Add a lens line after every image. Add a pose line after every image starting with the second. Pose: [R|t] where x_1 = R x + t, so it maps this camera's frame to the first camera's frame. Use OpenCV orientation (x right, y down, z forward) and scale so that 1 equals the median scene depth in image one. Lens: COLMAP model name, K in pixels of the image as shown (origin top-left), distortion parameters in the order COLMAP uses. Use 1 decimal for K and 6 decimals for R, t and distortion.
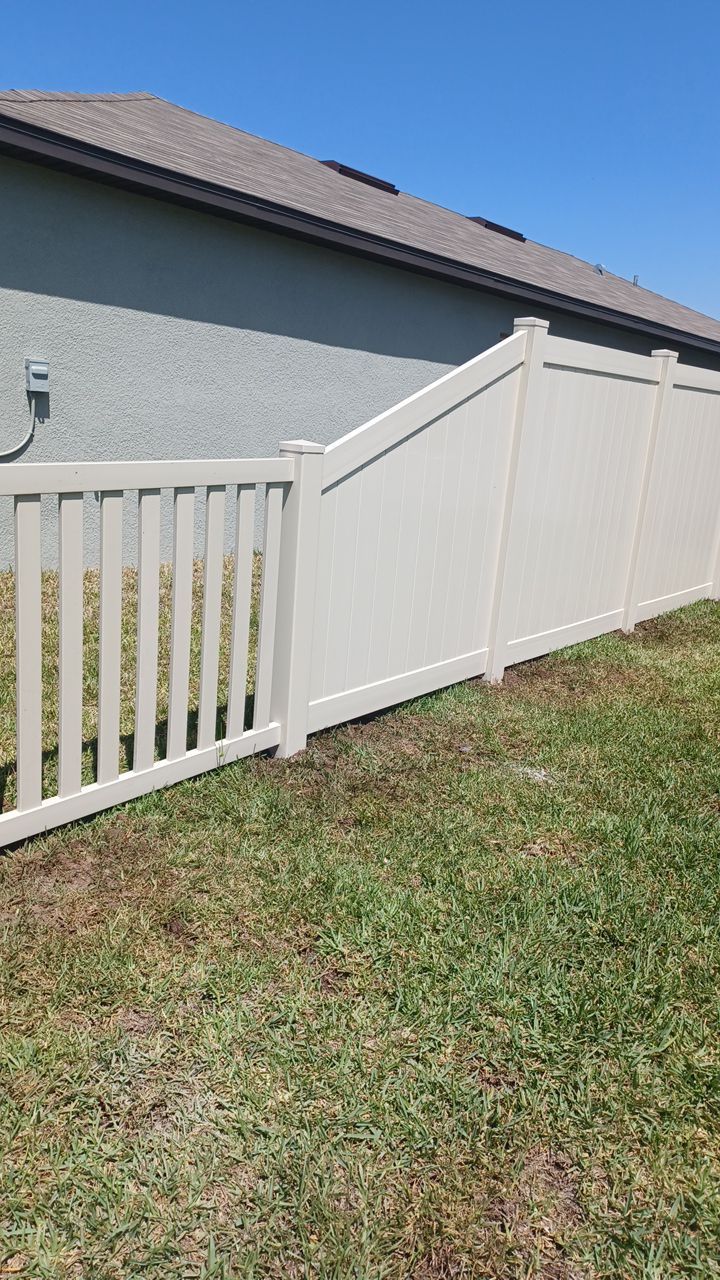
lens RADIAL K [[936.6, 0, 360.0], [0, 936.6, 640.0], [0, 0, 1]] dist [0.076051, -0.087249]
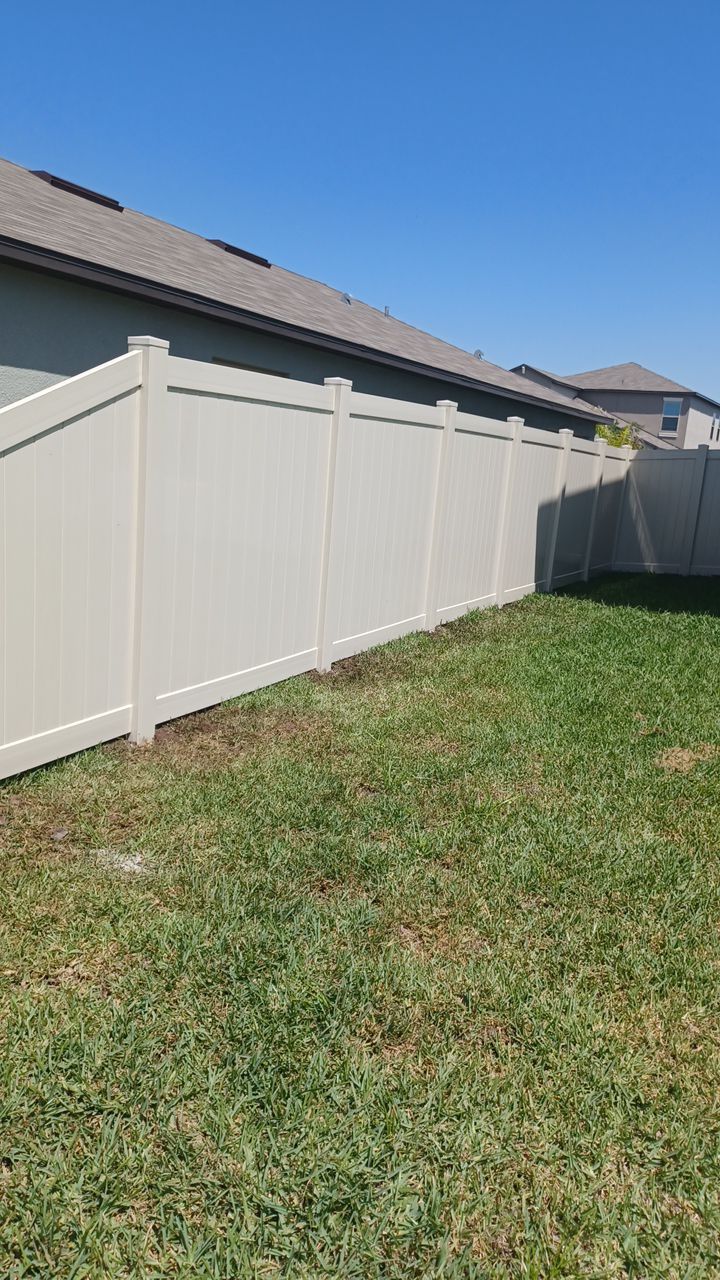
lens RADIAL K [[936.6, 0, 360.0], [0, 936.6, 640.0], [0, 0, 1]] dist [0.076051, -0.087249]
pose [[0.980439, -0.040276, 0.192657, 0.169576], [0.045301, 0.998737, -0.021746, -0.022128], [-0.191538, 0.030048, 0.981025, 0.080172]]
